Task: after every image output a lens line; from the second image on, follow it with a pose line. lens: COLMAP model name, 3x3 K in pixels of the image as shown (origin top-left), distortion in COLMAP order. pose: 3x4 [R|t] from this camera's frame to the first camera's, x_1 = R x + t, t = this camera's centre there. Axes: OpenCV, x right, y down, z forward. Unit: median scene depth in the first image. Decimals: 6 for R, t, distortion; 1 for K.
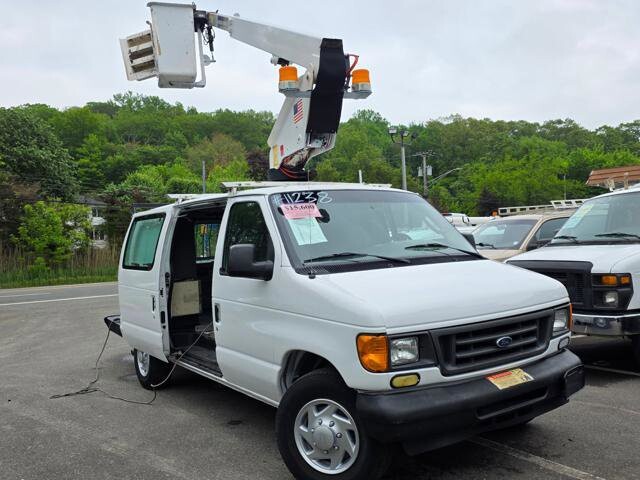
lens RADIAL K [[561.8, 0, 320.2], [0, 561.8, 240.5], [0, 0, 1]] dist [0.094253, -0.127343]
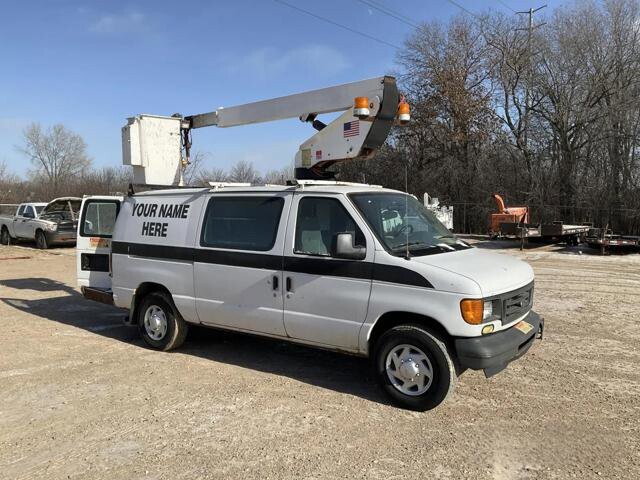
lens RADIAL K [[531.1, 0, 297.9], [0, 531.1, 240.4], [0, 0, 1]] dist [0.060250, -0.118813]
pose [[0.944687, 0.027666, 0.326805, -0.577732], [-0.043533, 0.998197, 0.041335, -0.019890], [-0.325072, -0.053276, 0.944188, -0.126569]]
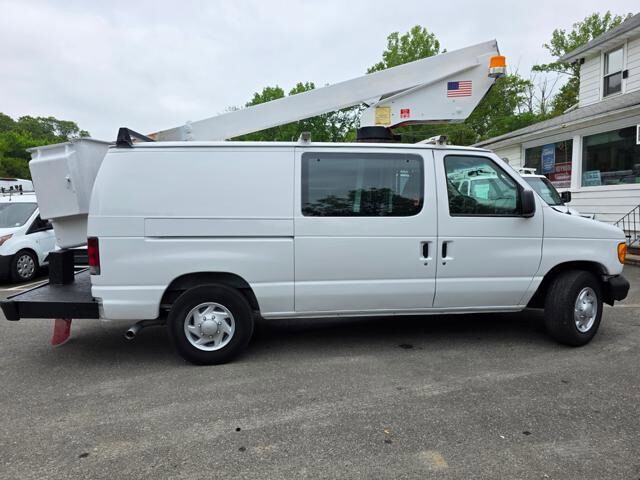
lens RADIAL K [[426.0, 0, 323.5], [0, 426.0, 242.0], [0, 0, 1]] dist [0.043868, -0.033953]
pose [[0.465343, -0.040650, 0.884197, -1.111167], [-0.018490, 0.998280, 0.055626, 0.071974], [-0.884937, -0.042234, 0.463791, 0.851459]]
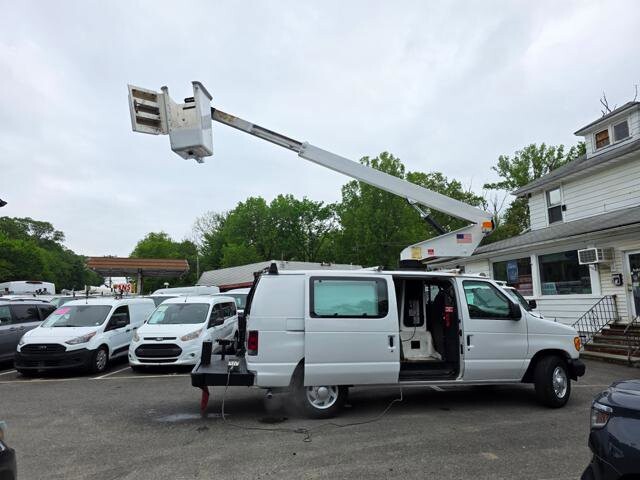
lens RADIAL K [[420.2, 0, 320.0], [0, 420.2, 240.0], [0, 0, 1]] dist [0.063989, -0.057662]
pose [[0.407275, 0.179425, 0.895507, -1.717811], [-0.024662, 0.982315, -0.185602, 0.079266], [-0.912972, 0.053506, 0.404498, 0.904691]]
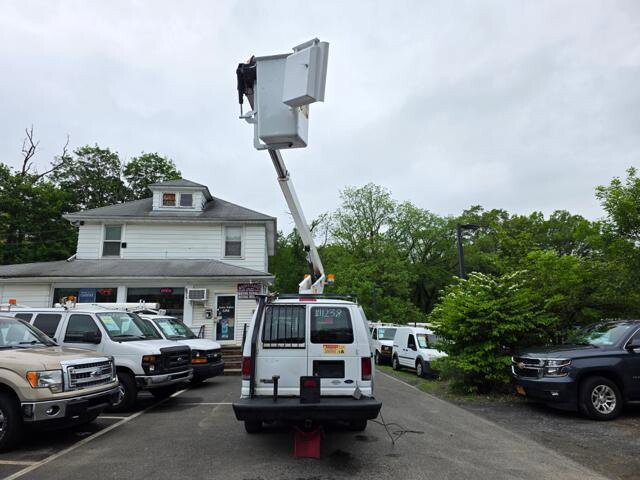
lens RADIAL K [[420.2, 0, 320.0], [0, 420.2, 240.0], [0, 0, 1]] dist [0.063989, -0.057662]
pose [[-0.842788, 0.162272, 0.513202, -1.232700], [0.041277, 0.970149, -0.238972, 0.068466], [-0.536661, -0.180219, -0.824328, 2.994001]]
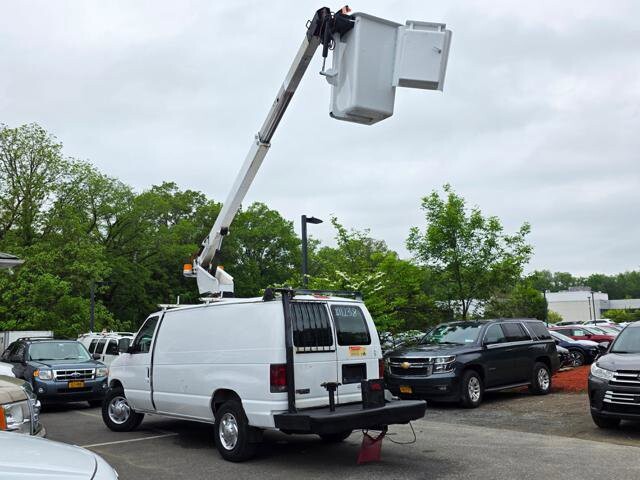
lens RADIAL K [[561.8, 0, 320.2], [0, 561.8, 240.5], [0, 0, 1]] dist [0.094253, -0.127343]
pose [[-0.990324, 0.054655, -0.127561, -0.159508], [0.075825, 0.982949, -0.167514, 0.034465], [0.116231, -0.175565, -0.977582, 3.466271]]
